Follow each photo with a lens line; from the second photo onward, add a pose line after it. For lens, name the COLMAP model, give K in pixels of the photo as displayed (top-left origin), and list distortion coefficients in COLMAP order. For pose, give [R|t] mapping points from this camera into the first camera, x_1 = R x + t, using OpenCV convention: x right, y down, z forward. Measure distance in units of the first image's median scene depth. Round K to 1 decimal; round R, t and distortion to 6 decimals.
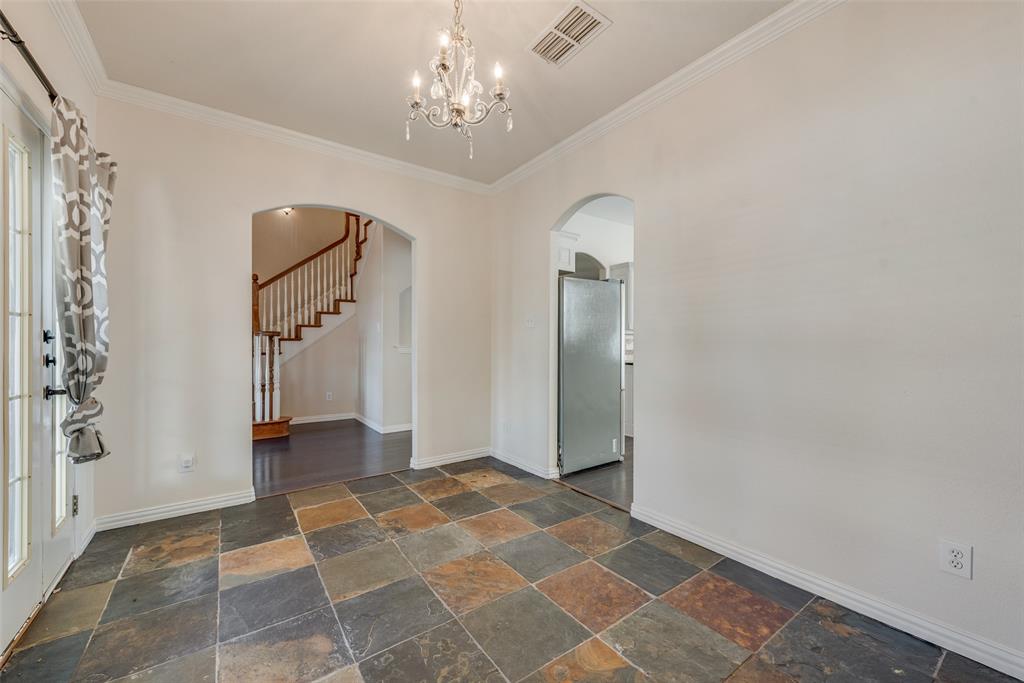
lens RADIAL K [[397.1, 0, 508.8], [0, 397.1, 343.4], [0, 0, 1]] dist [0.012495, -0.004126]
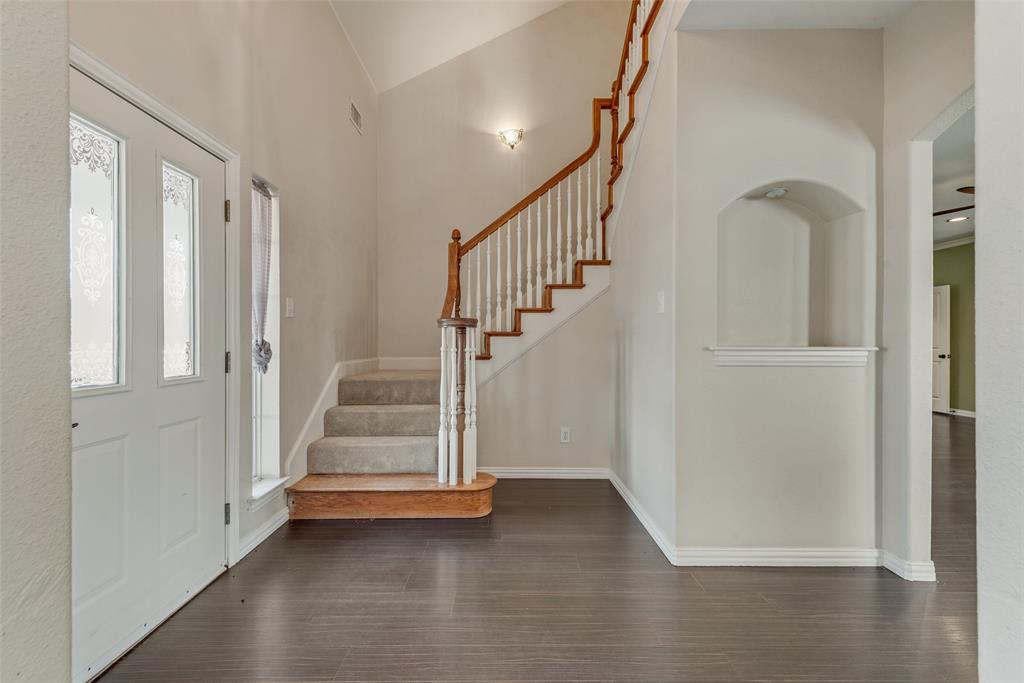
lens RADIAL K [[397.1, 0, 510.5], [0, 397.1, 342.1], [0, 0, 1]] dist [0.012495, -0.004126]
pose [[0.821450, 0.001625, -0.570278, -0.193599], [-0.000499, 0.999998, 0.002130, 0.001087], [0.570280, -0.001465, 0.821449, 0.491543]]
